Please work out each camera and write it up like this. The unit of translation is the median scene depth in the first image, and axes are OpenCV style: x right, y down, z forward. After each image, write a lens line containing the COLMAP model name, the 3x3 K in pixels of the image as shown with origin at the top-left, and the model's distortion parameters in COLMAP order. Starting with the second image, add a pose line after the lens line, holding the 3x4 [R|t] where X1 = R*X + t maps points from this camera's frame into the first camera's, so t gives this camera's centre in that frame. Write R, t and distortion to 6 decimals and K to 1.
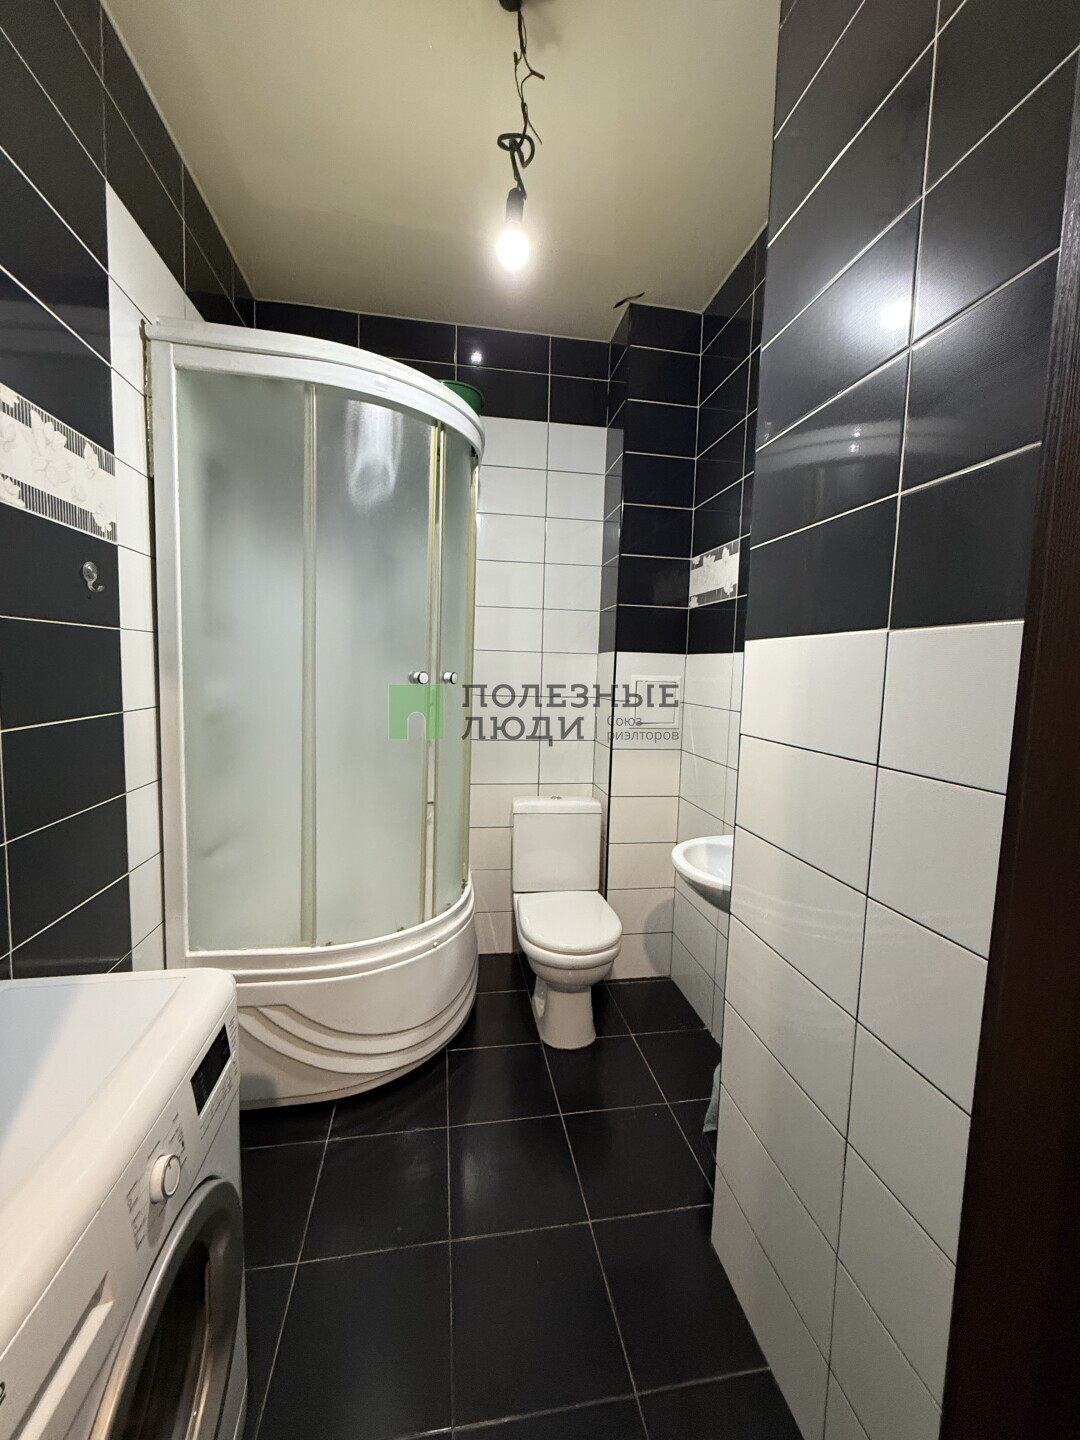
lens RADIAL K [[575.7, 0, 540.1], [0, 575.7, 717.8], [0, 0, 1]] dist [-0.002224, 0.001026]
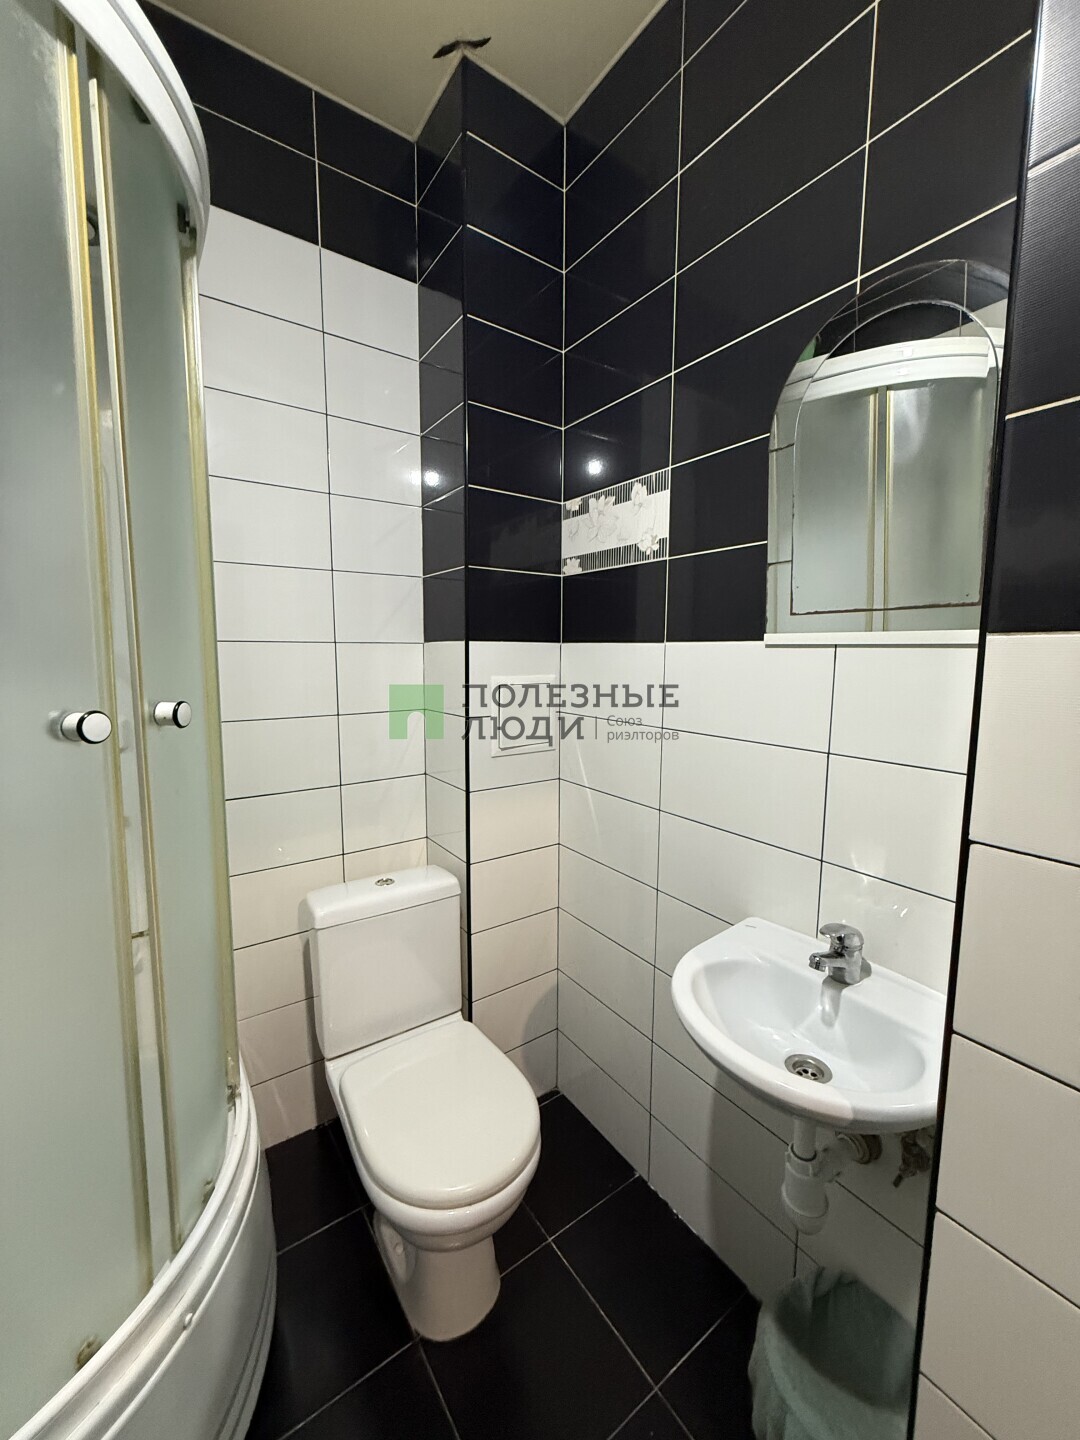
lens RADIAL K [[575.7, 0, 539.7], [0, 575.7, 717.8], [0, 0, 1]] dist [-0.002224, 0.001026]
pose [[0.901110, -0.073356, 0.427340, -0.075560], [0.057226, 0.997084, 0.050487, -0.059328], [-0.429798, -0.021039, 0.902680, 0.401460]]
